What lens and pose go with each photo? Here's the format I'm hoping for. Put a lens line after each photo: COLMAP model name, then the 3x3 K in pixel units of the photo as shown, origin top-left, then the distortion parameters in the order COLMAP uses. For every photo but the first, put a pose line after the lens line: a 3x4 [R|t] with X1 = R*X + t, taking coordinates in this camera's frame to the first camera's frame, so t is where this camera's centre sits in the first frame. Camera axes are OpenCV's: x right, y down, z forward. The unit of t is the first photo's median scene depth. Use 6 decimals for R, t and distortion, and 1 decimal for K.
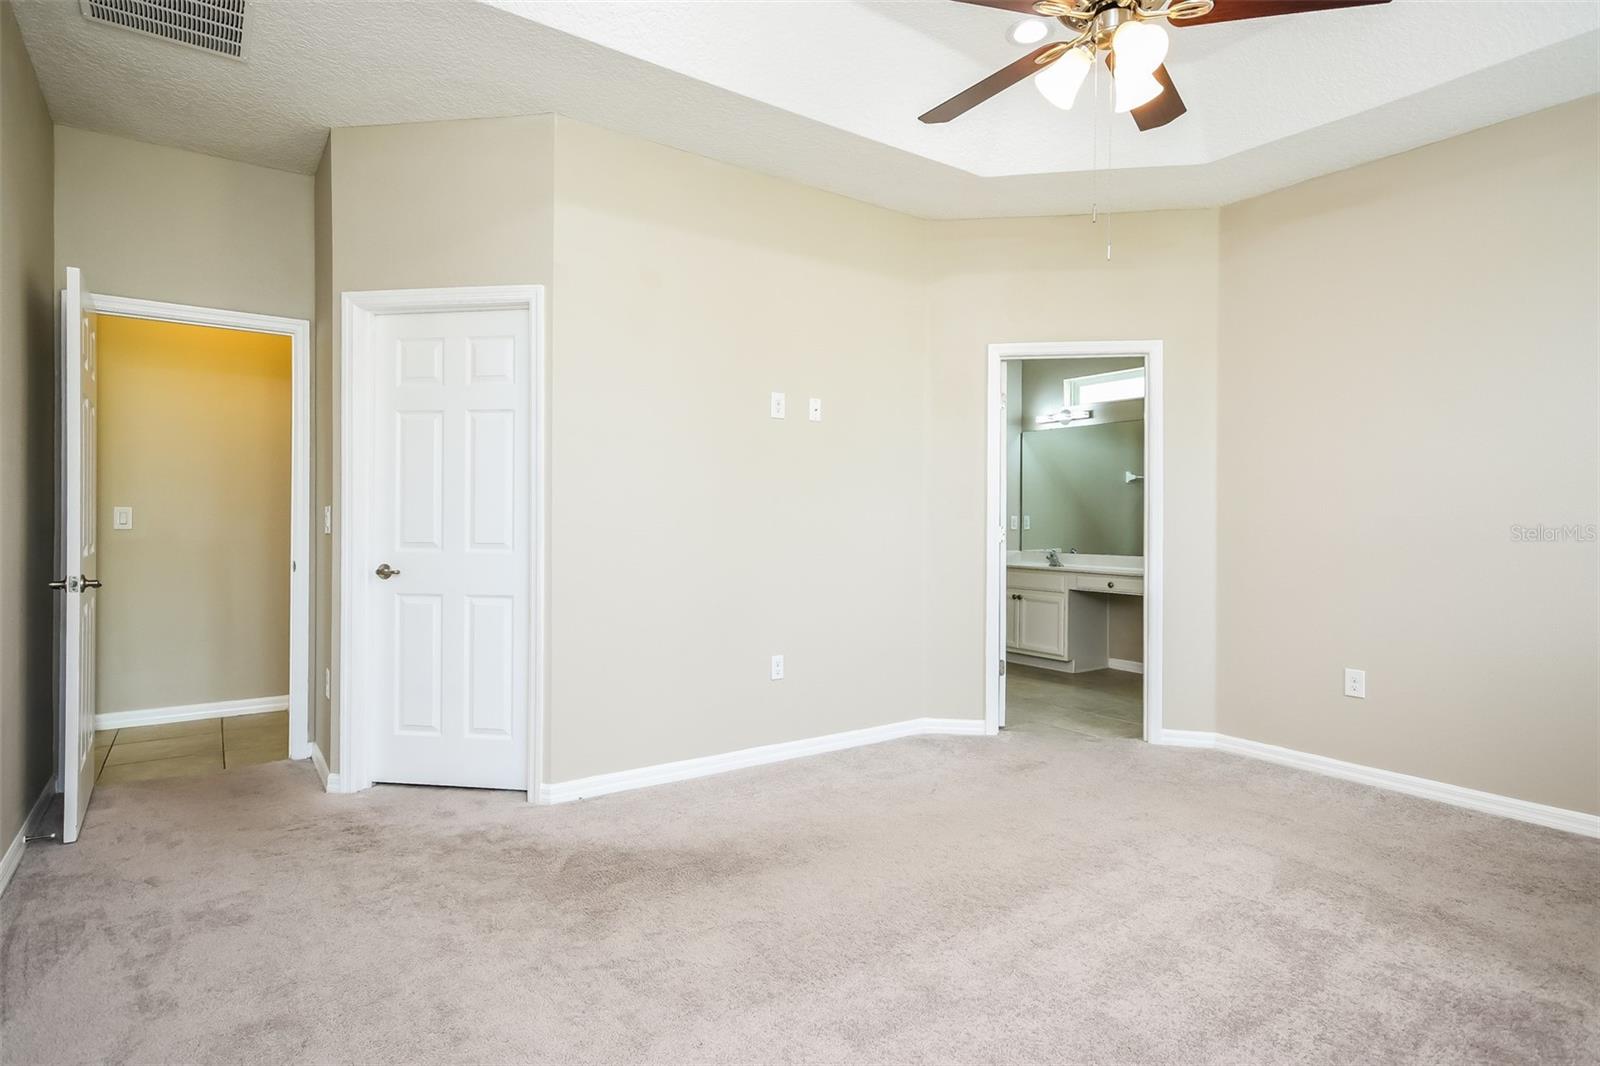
lens RADIAL K [[852.0, 0, 797.8], [0, 852.0, 513.0], [0, 0, 1]] dist [0.019252, -0.000056]
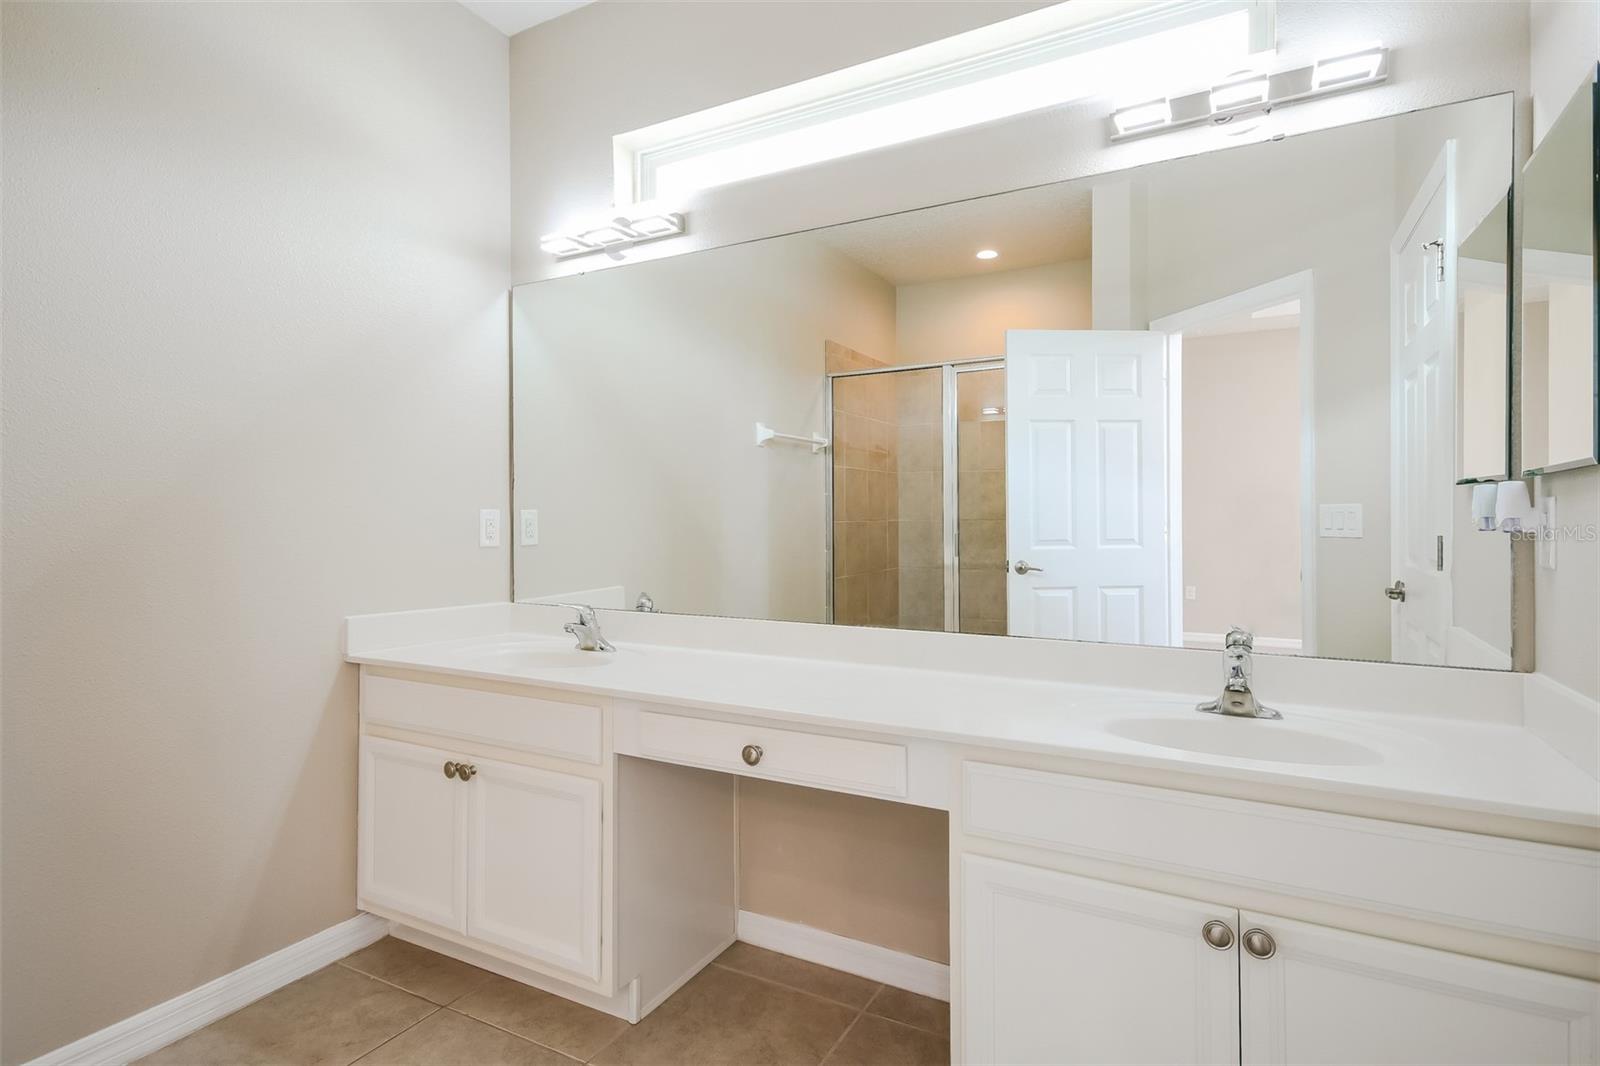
lens RADIAL K [[852.0, 0, 797.8], [0, 852.0, 513.0], [0, 0, 1]] dist [0.019252, -0.000056]
pose [[0.902041, -0.009455, 0.431546, 0.226241], [0.009441, 0.999953, 0.002175, 0.005594], [-0.431546, 0.002112, 0.902088, 0.643988]]
